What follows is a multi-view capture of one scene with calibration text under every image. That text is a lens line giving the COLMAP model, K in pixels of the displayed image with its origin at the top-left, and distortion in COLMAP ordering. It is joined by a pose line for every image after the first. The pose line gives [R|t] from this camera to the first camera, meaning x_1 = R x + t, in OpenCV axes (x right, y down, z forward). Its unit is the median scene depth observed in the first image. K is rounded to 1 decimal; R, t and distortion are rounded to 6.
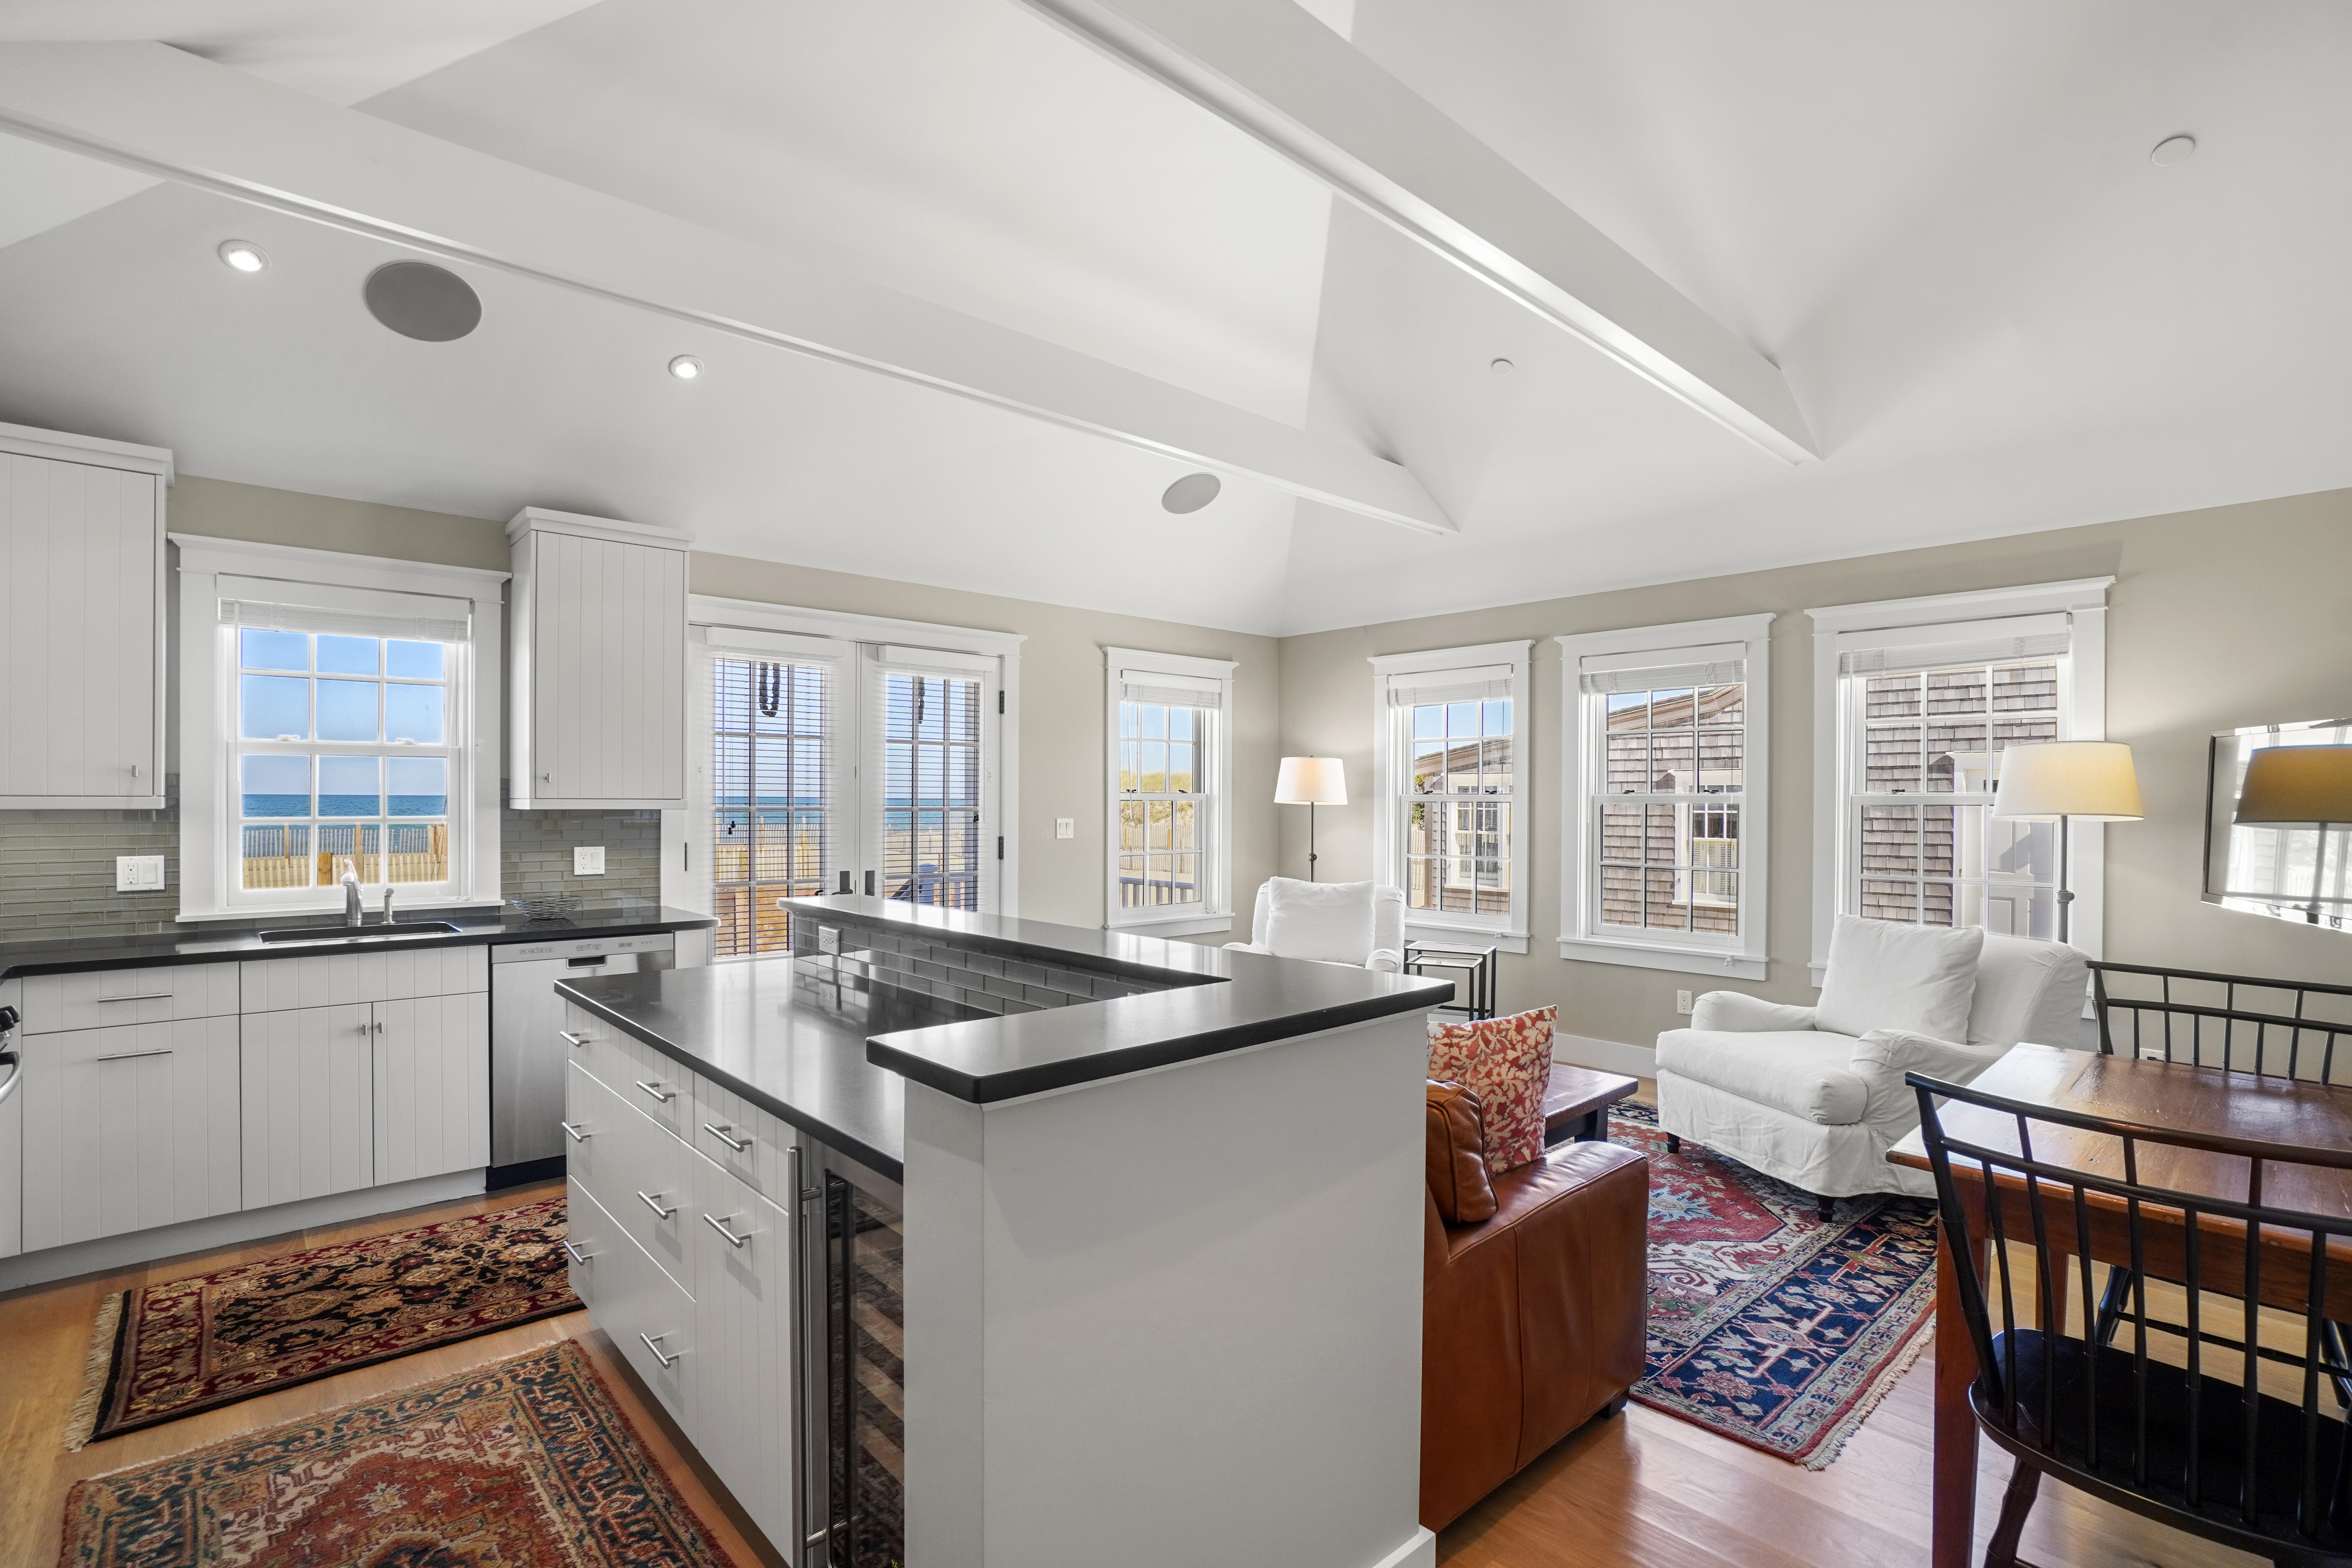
lens RADIAL K [[1071.4, 0, 1166.9], [0, 1071.4, 783.7], [0, 0, 1]] dist [-0.047832, 0.012857]
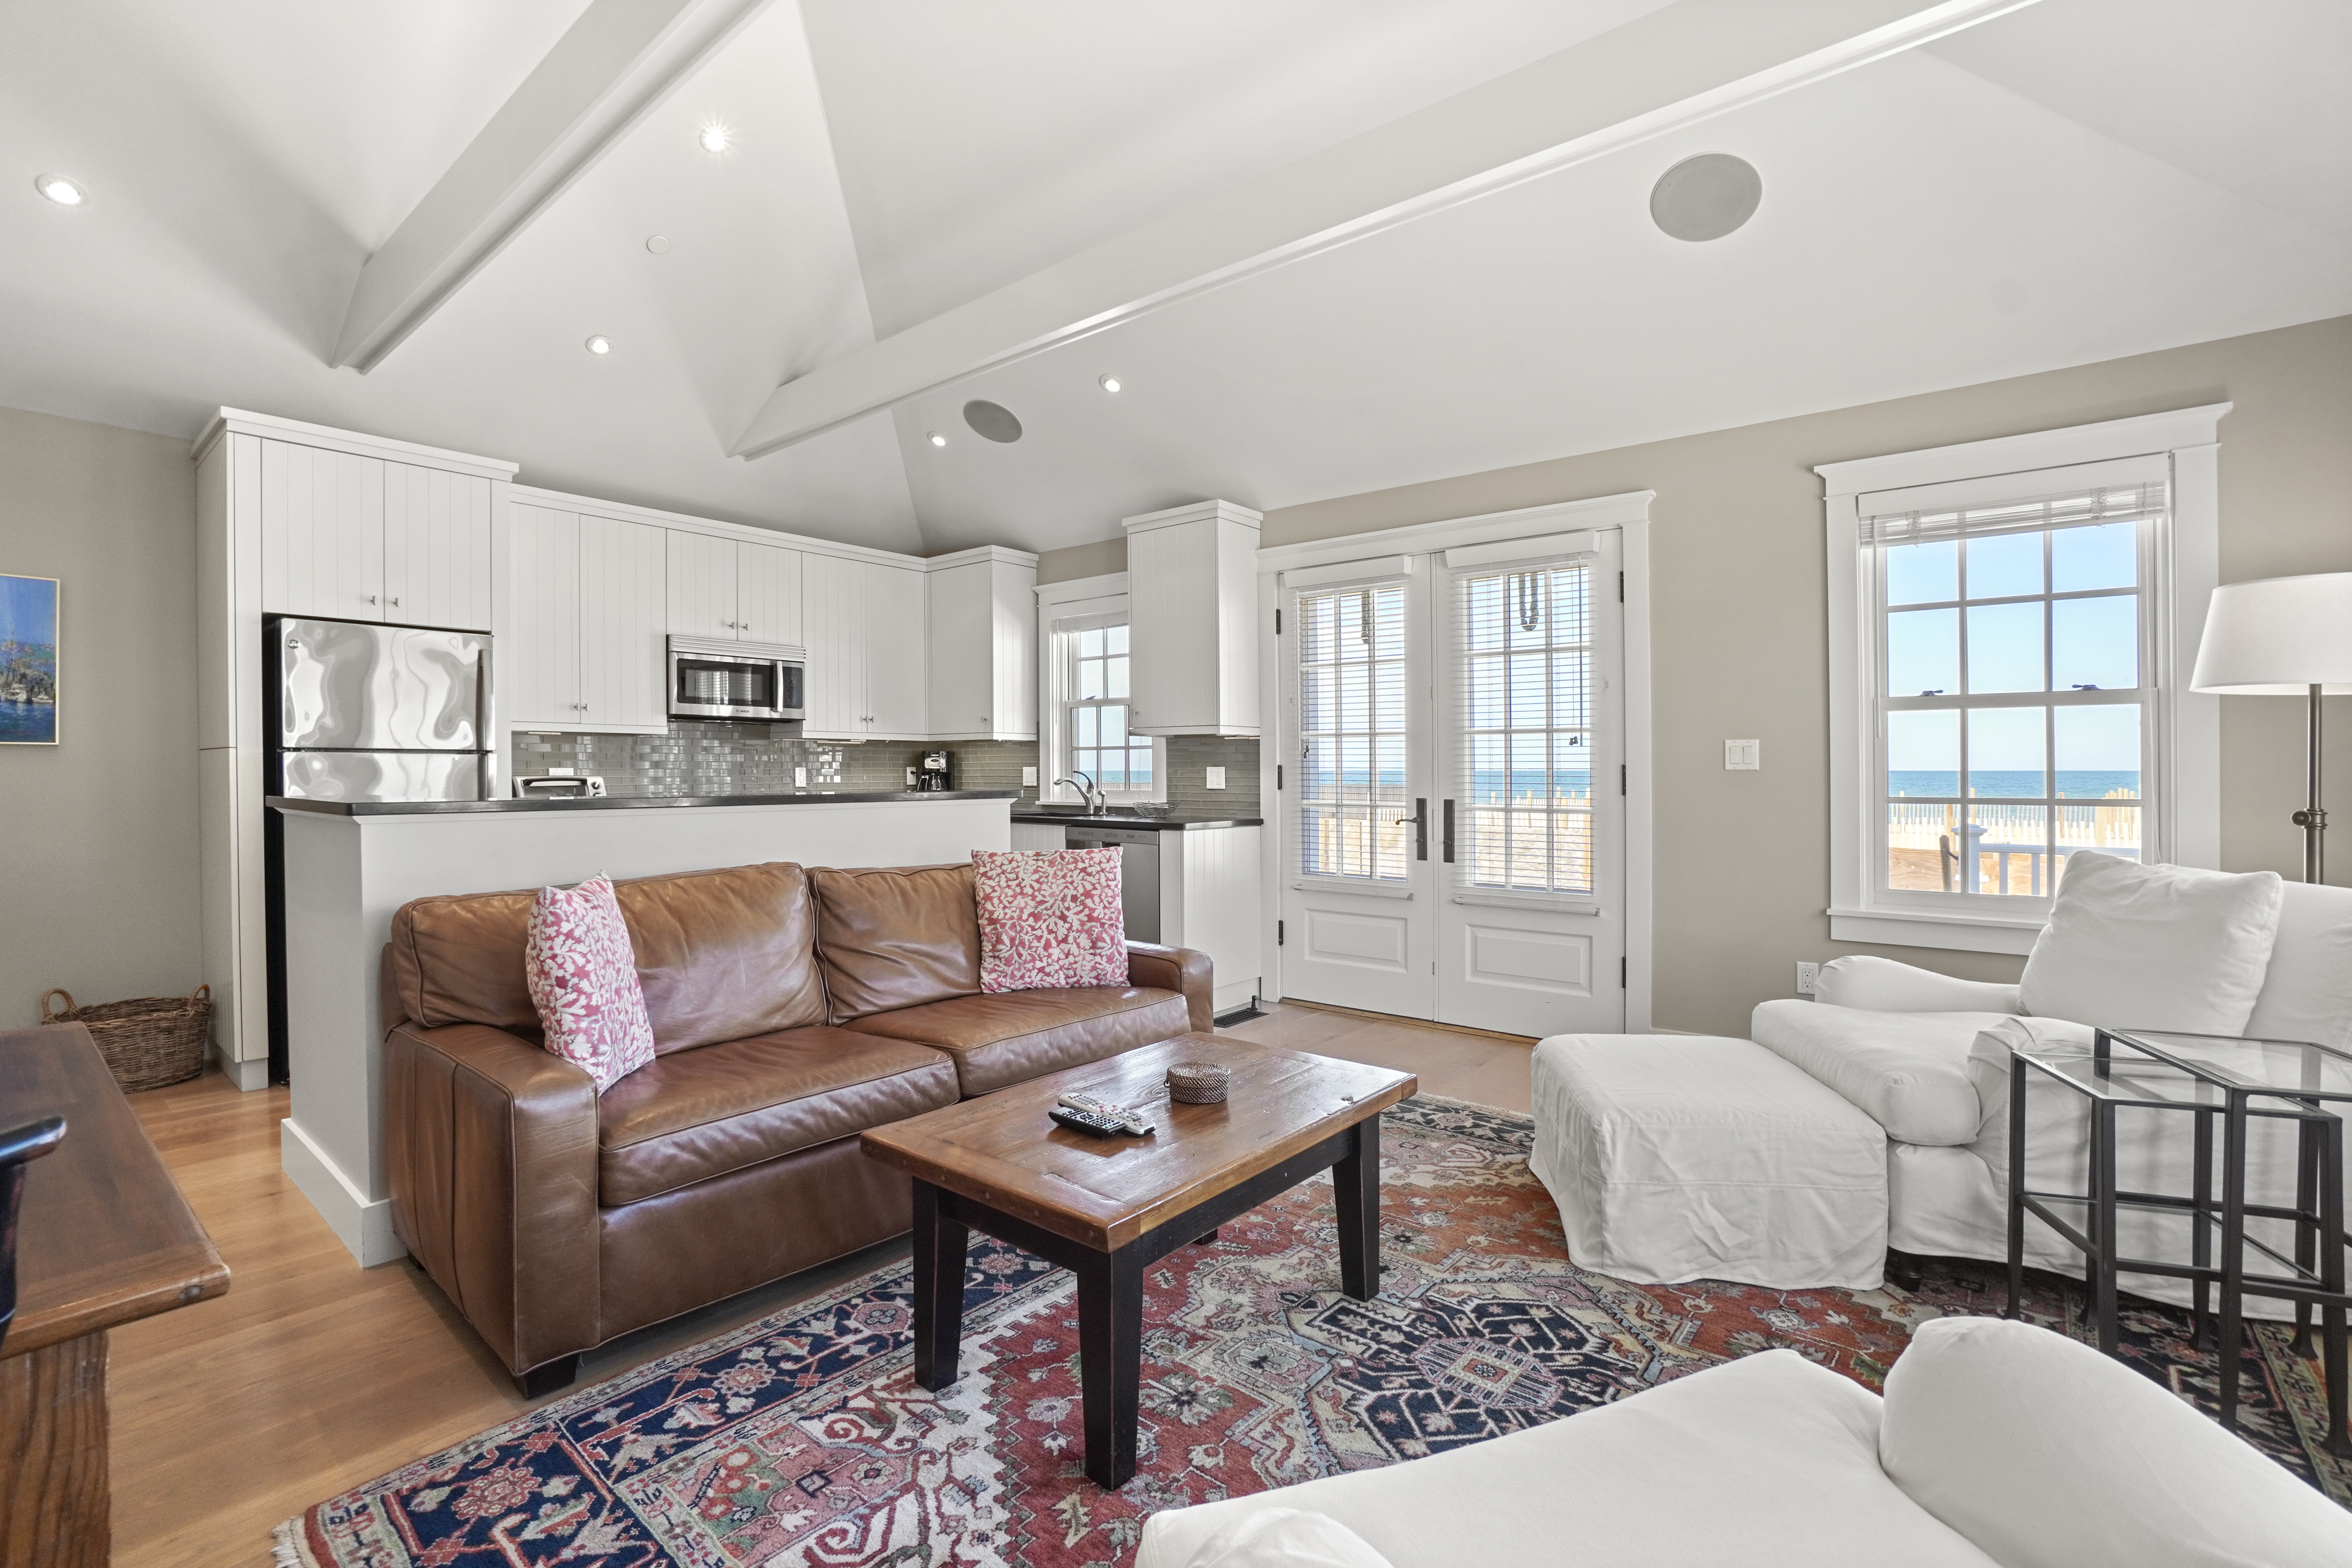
lens RADIAL K [[1071.4, 0, 1166.9], [0, 1071.4, 783.7], [0, 0, 1]] dist [-0.047832, 0.012857]
pose [[0.133806, 0.005767, -0.990991, 0.899866], [0.011456, 0.999907, 0.007366, 0.087115], [0.990941, -0.012338, 0.133727, 0.967237]]
